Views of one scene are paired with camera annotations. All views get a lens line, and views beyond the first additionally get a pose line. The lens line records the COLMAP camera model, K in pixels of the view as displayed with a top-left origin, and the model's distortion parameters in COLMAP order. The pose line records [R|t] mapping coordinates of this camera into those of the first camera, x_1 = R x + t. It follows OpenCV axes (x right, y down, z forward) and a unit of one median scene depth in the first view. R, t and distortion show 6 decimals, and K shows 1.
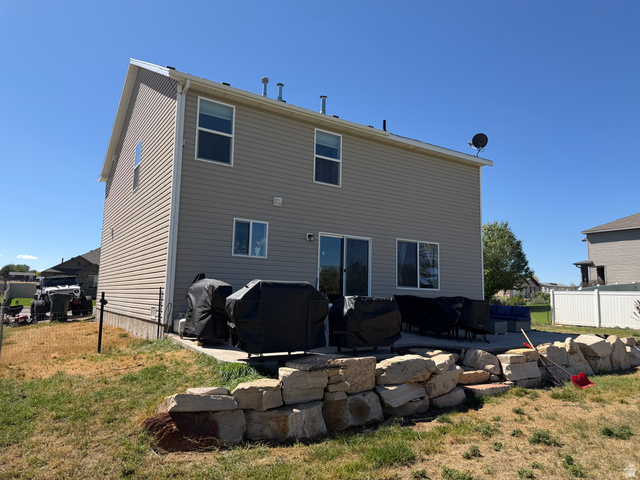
lens RADIAL K [[444.8, 0, 320.0], [0, 444.8, 240.0], [0, 0, 1]] dist [0.080805, -0.112748]
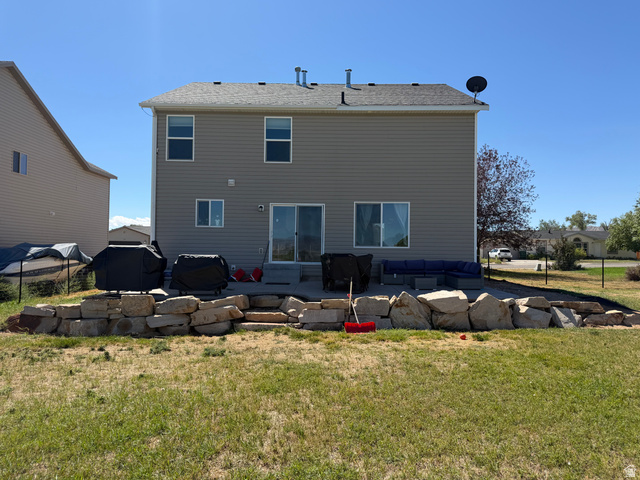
lens RADIAL K [[444.8, 0, 320.0], [0, 444.8, 240.0], [0, 0, 1]] dist [0.080805, -0.112748]
pose [[0.838924, -0.030200, -0.543410, 0.772478], [0.077145, 0.994976, 0.063803, 0.014859], [0.538753, -0.095447, 0.837040, 0.039059]]
